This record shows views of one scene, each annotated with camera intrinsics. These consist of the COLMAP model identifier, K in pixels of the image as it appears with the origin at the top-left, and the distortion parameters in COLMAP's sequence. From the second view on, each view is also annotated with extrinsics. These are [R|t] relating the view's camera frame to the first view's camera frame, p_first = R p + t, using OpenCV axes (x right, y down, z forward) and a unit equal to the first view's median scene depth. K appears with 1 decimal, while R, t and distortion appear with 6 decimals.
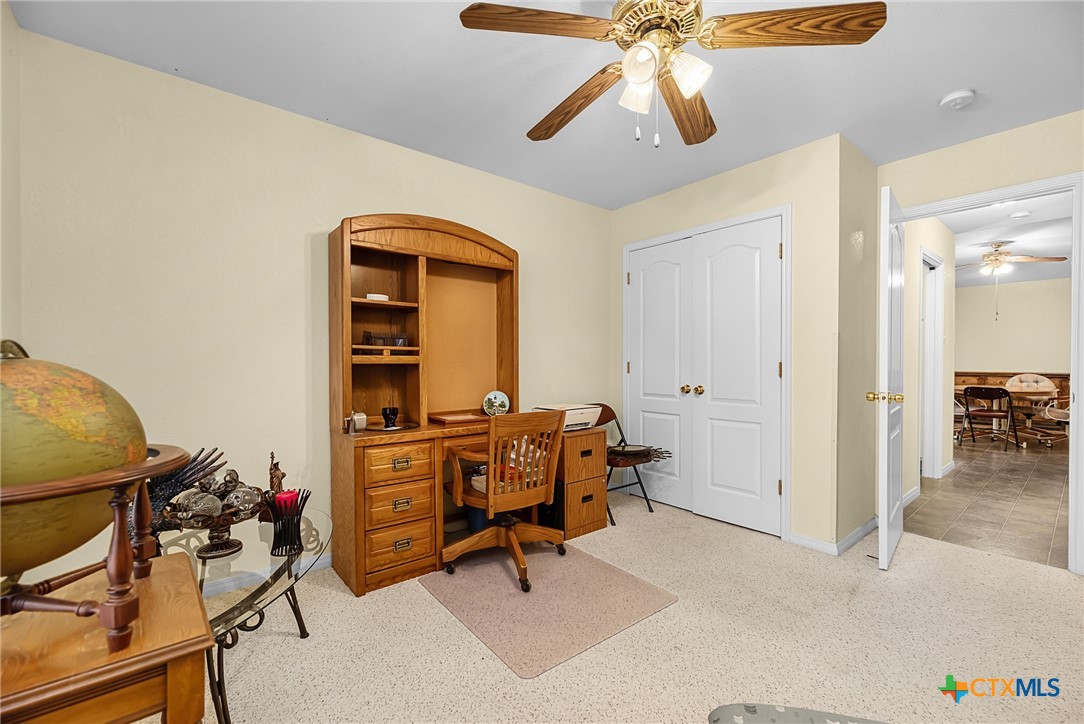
lens RADIAL K [[443.1, 0, 542.0], [0, 443.1, 362.0], [0, 0, 1]] dist [-0.000245, -0.000003]
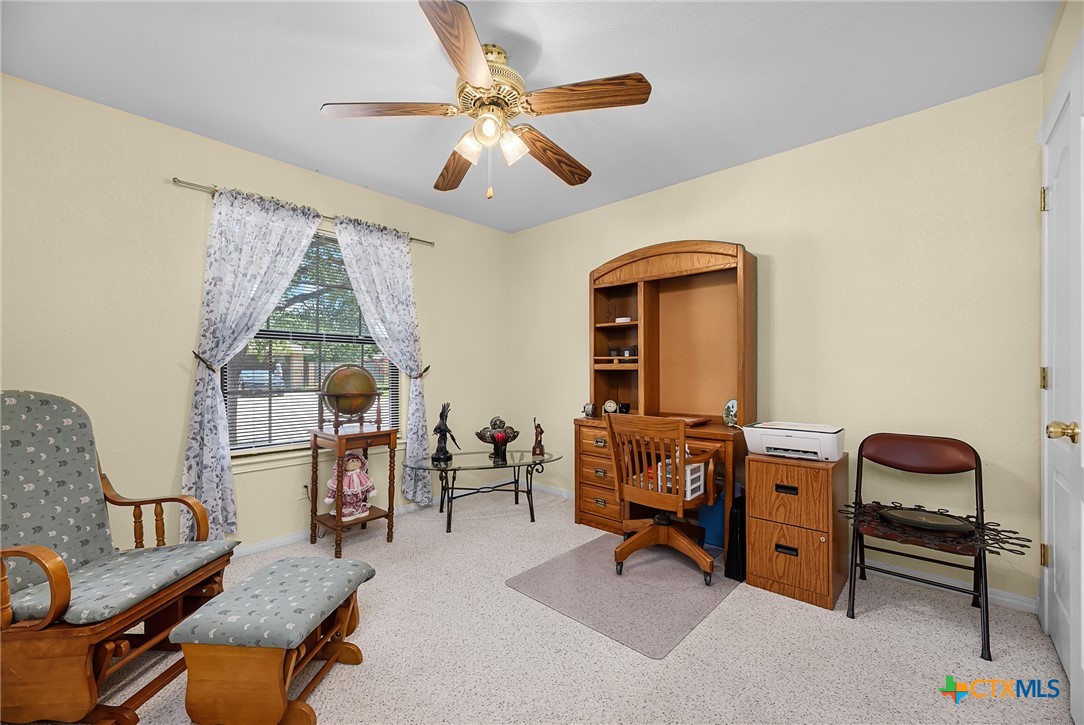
lens RADIAL K [[435.4, 0, 551.3], [0, 435.4, 370.4], [0, 0, 1]] dist [0.000188, 0.000082]
pose [[0.173405, 0.002958, -0.984846, 0.906625], [0.001962, 0.999992, 0.003349, 0.000941], [0.984849, -0.002513, 0.173398, 0.572715]]
